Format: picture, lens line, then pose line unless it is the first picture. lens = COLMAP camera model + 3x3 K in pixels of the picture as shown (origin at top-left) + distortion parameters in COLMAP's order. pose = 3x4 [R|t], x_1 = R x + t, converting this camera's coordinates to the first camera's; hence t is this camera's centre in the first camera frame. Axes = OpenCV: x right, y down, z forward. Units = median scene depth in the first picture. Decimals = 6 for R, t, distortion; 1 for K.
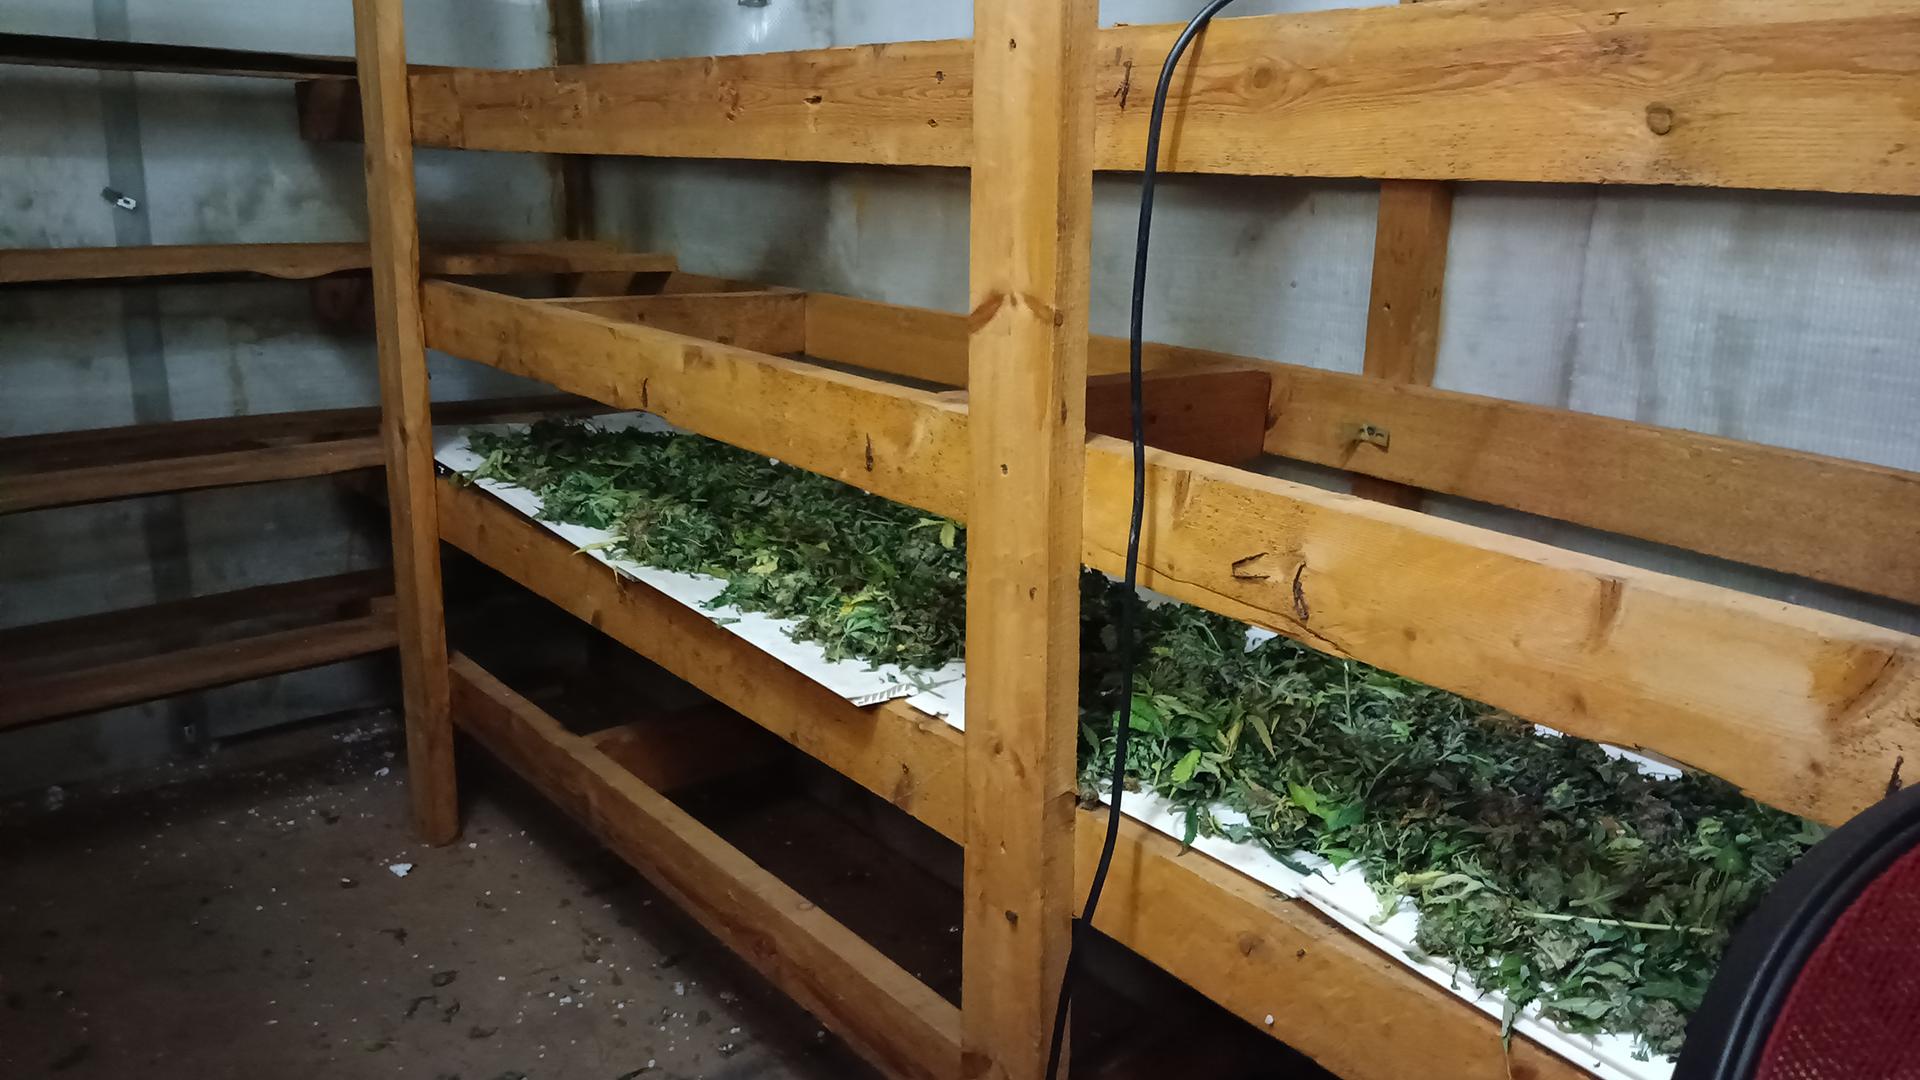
lens RADIAL K [[1418.9, 0, 960.9], [0, 1418.9, 493.1], [0, 0, 1]] dist [0.054134, -0.003960]
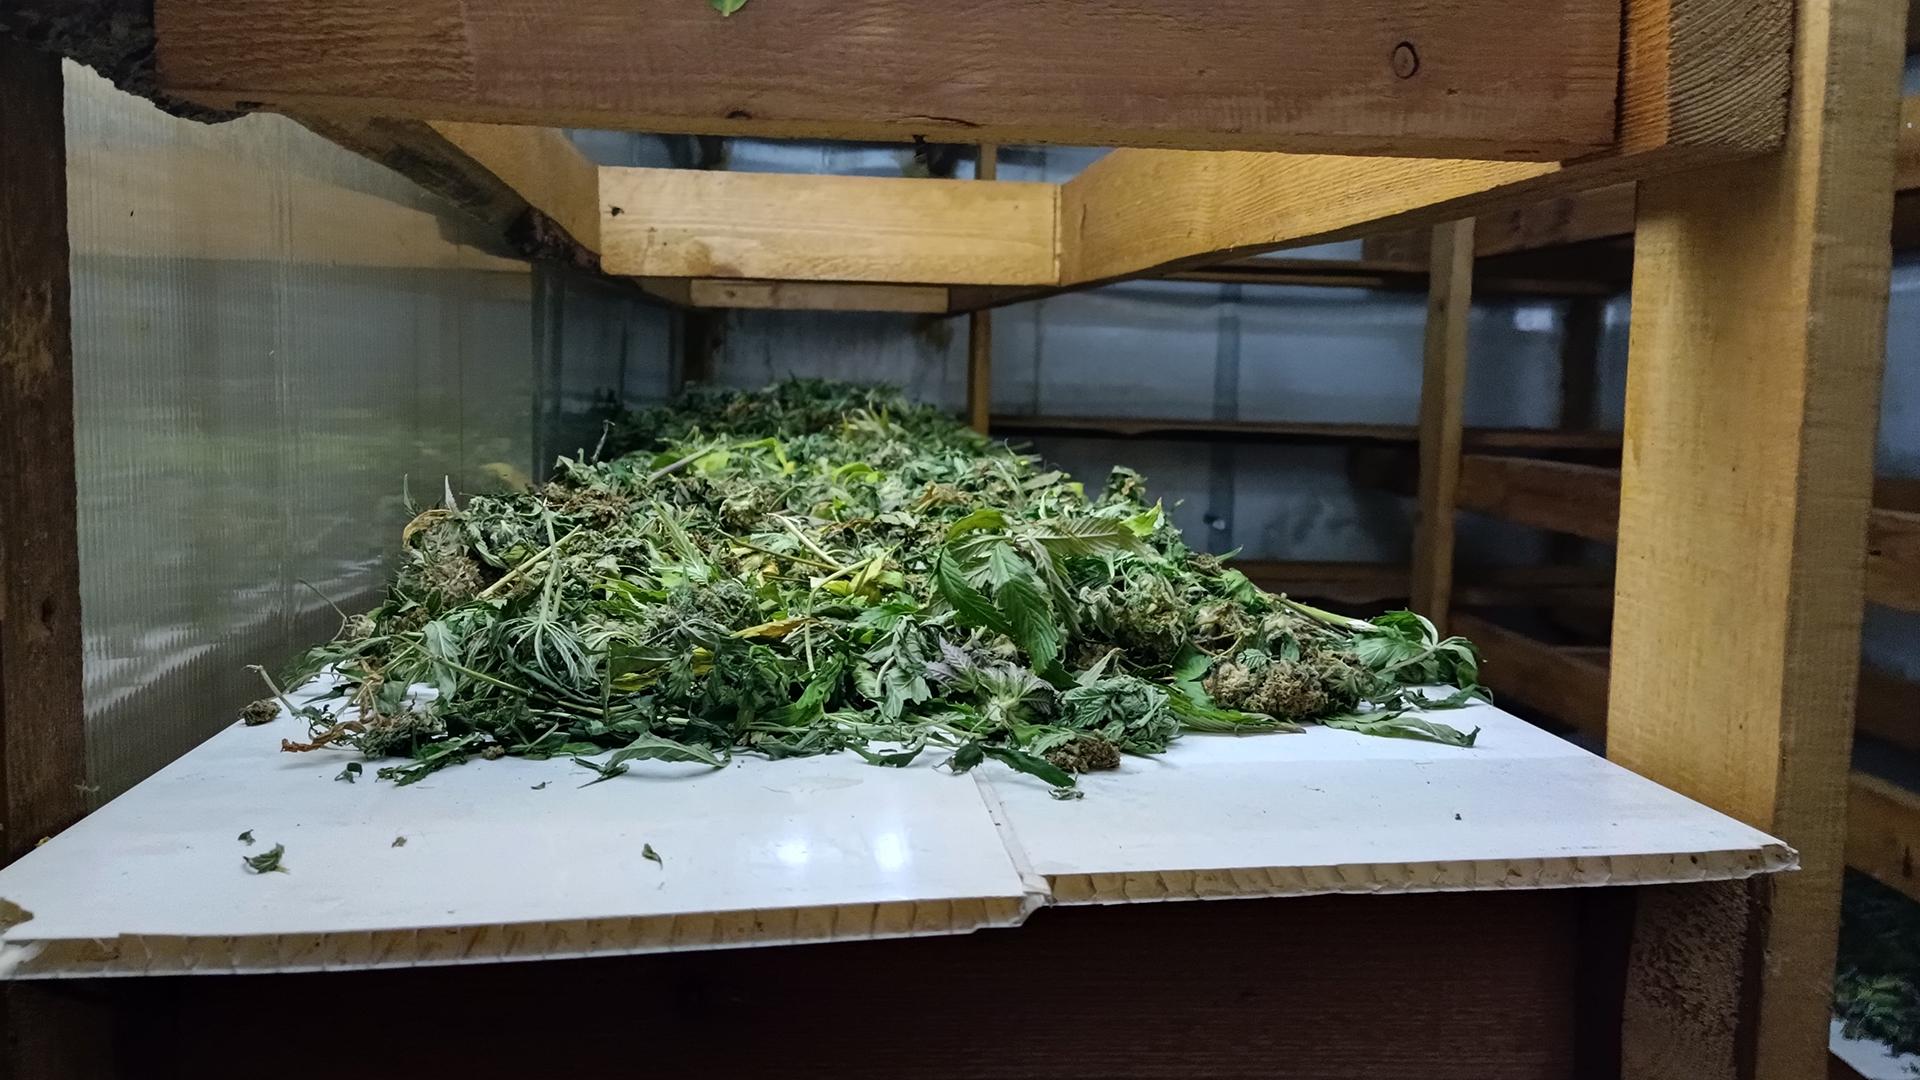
lens RADIAL K [[1423.7, 0, 957.7], [0, 1423.7, 470.0], [0, 0, 1]] dist [-0.006570, -0.008787]
pose [[0.821622, 0.042202, -0.568468, -0.047716], [-0.143942, 0.980298, -0.135268, -0.058529], [0.551560, 0.192966, 0.811509, -0.320978]]
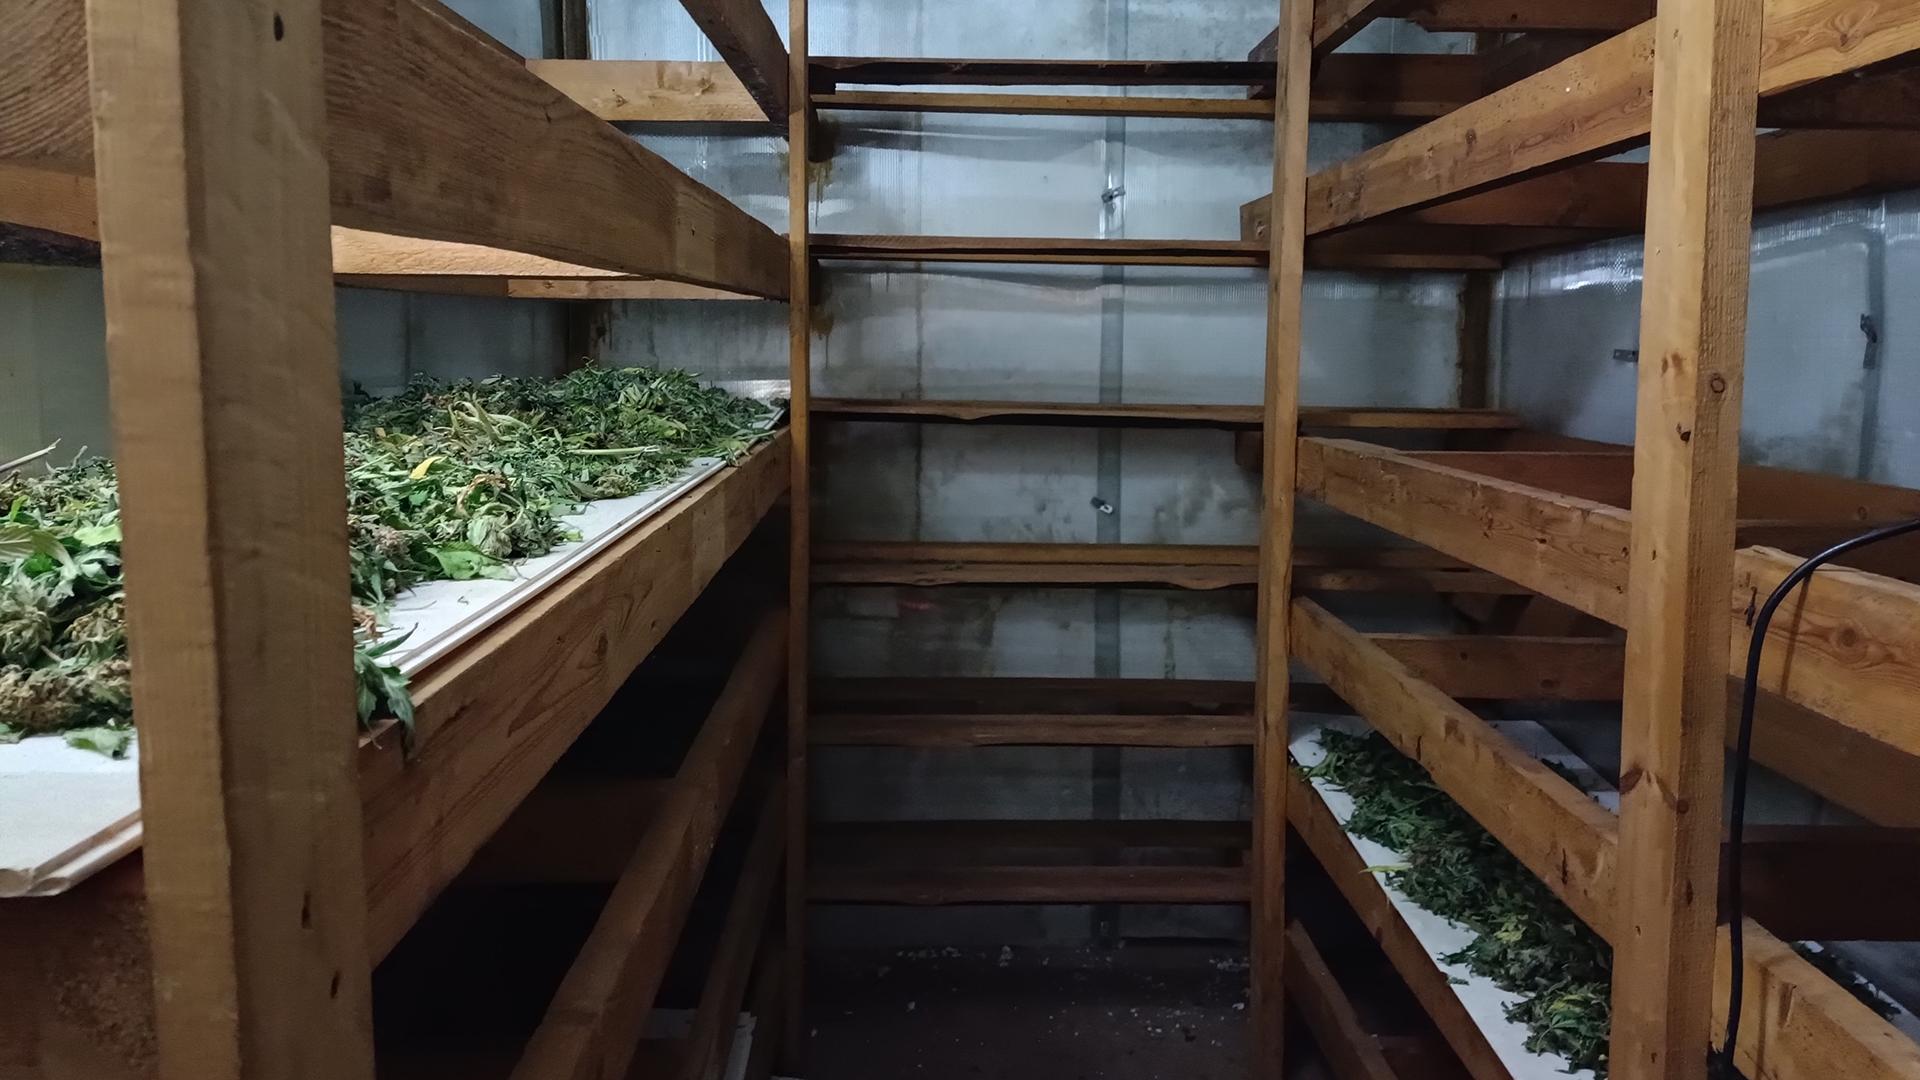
lens RADIAL K [[1411.2, 0, 965.8], [0, 1411.2, 454.7], [0, 0, 1]] dist [0.078177, -0.130504]
pose [[0.778199, 0.039357, -0.626783, 0.200437], [-0.147214, 0.981659, -0.121138, -0.110878], [0.610519, 0.186541, 0.769720, -0.136205]]
